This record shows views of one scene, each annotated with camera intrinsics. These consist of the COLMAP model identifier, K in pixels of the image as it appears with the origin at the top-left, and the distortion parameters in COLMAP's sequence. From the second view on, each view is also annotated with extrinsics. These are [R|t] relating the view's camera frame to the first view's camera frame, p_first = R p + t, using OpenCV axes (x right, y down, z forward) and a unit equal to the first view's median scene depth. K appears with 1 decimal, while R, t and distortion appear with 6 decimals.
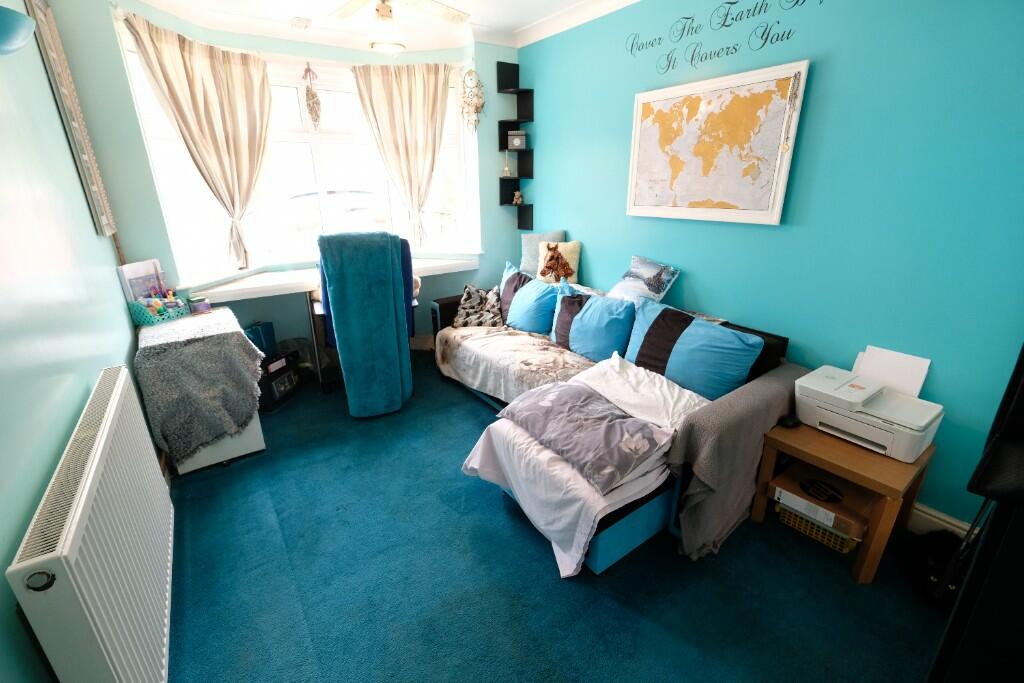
lens RADIAL K [[446.2, 0, 511.9], [0, 446.2, 336.3], [0, 0, 1]] dist [-0.000066, -0.000462]
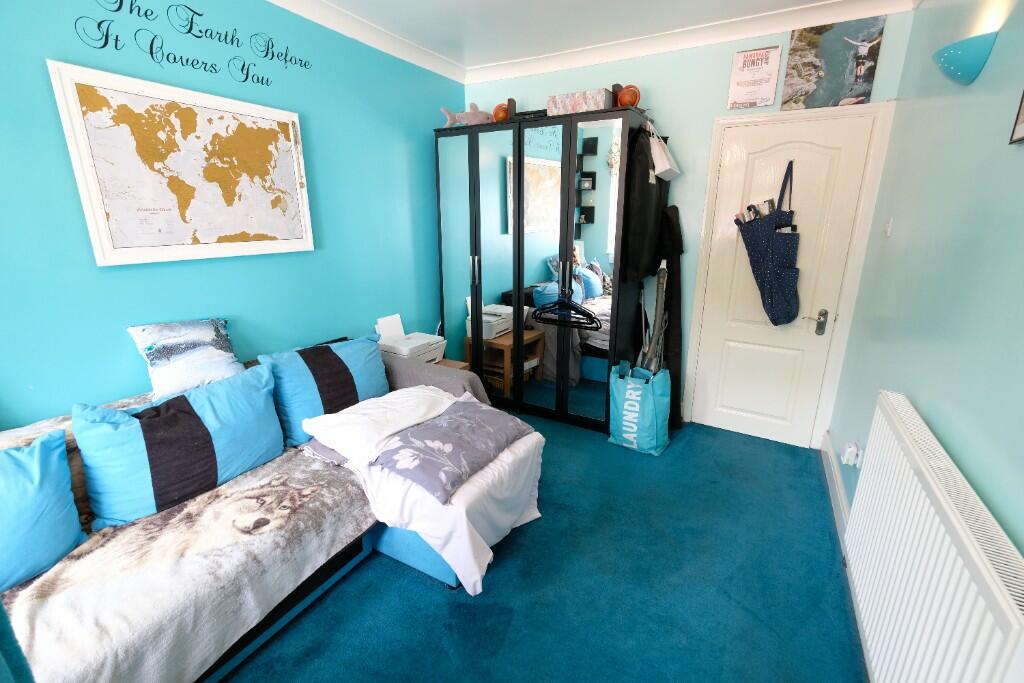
lens RADIAL K [[446.2, 0, 511.9], [0, 446.2, 336.3], [0, 0, 1]] dist [-0.000066, -0.000462]
pose [[-0.435945, -0.227801, 0.870666, -0.615403], [0.296172, 0.877233, 0.377814, -0.301879], [-0.849844, 0.422573, -0.314957, 0.912966]]
